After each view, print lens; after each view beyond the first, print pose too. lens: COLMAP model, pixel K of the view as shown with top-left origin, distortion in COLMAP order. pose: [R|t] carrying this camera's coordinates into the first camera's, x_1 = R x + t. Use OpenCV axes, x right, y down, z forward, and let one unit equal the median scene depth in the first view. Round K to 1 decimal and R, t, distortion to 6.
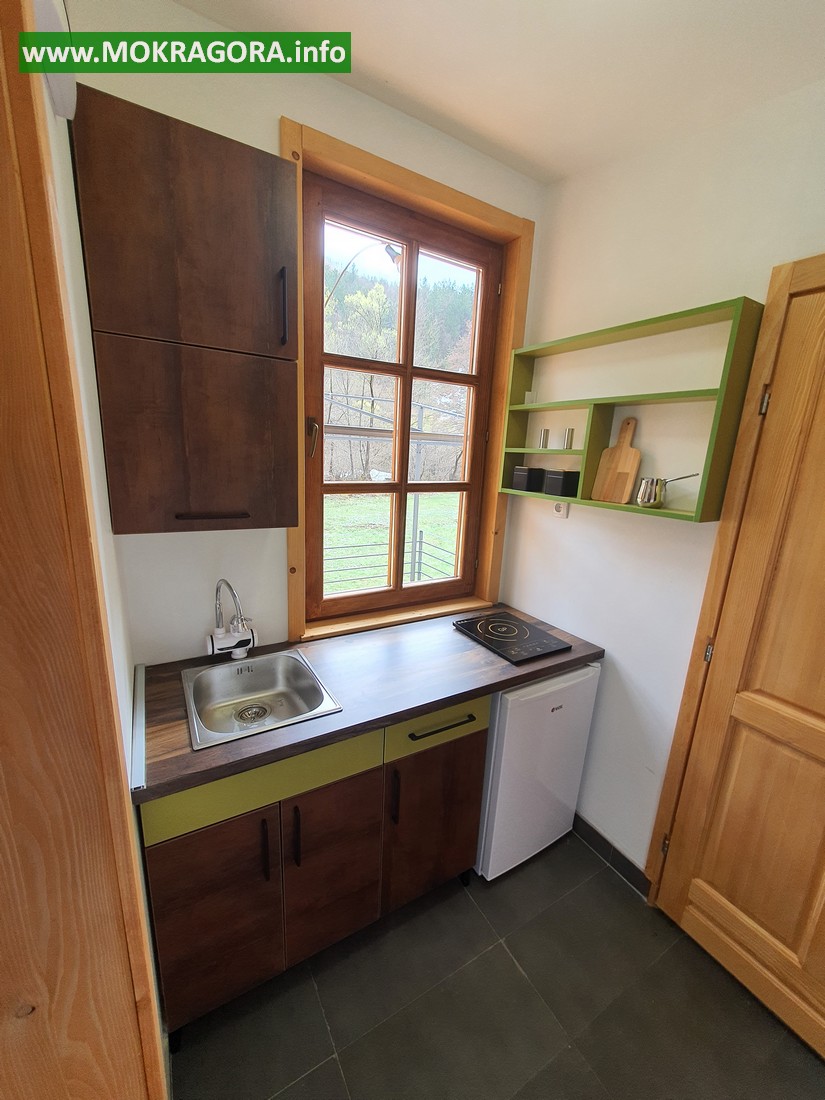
lens RADIAL K [[436.0, 0, 412.5], [0, 436.0, 550.0], [0, 0, 1]] dist [-0.000831, -0.000519]
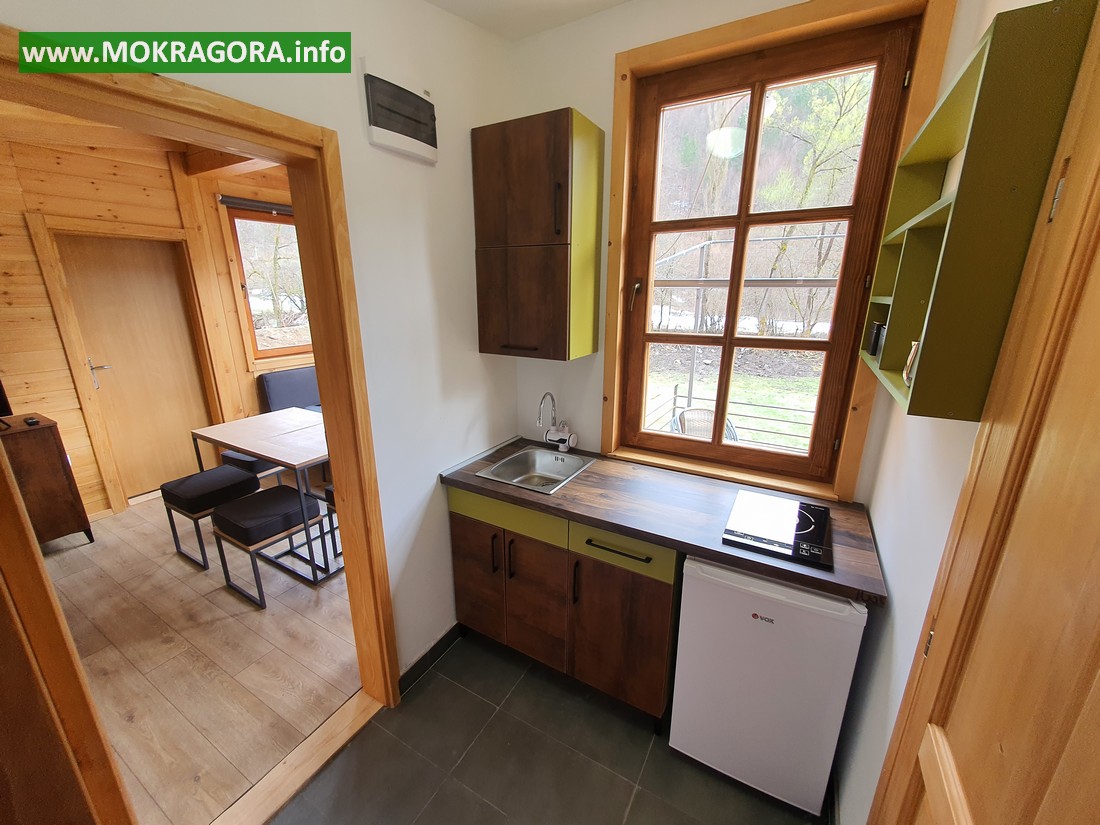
lens RADIAL K [[436.0, 0, 552.7], [0, 436.0, 404.8], [0, 0, 1]] dist [-0.000831, -0.000519]
pose [[0.492083, 0.174831, -0.852812, 0.726572], [-0.171282, 0.979922, 0.102057, -0.040448], [0.853532, 0.095851, 0.512148, 0.201141]]
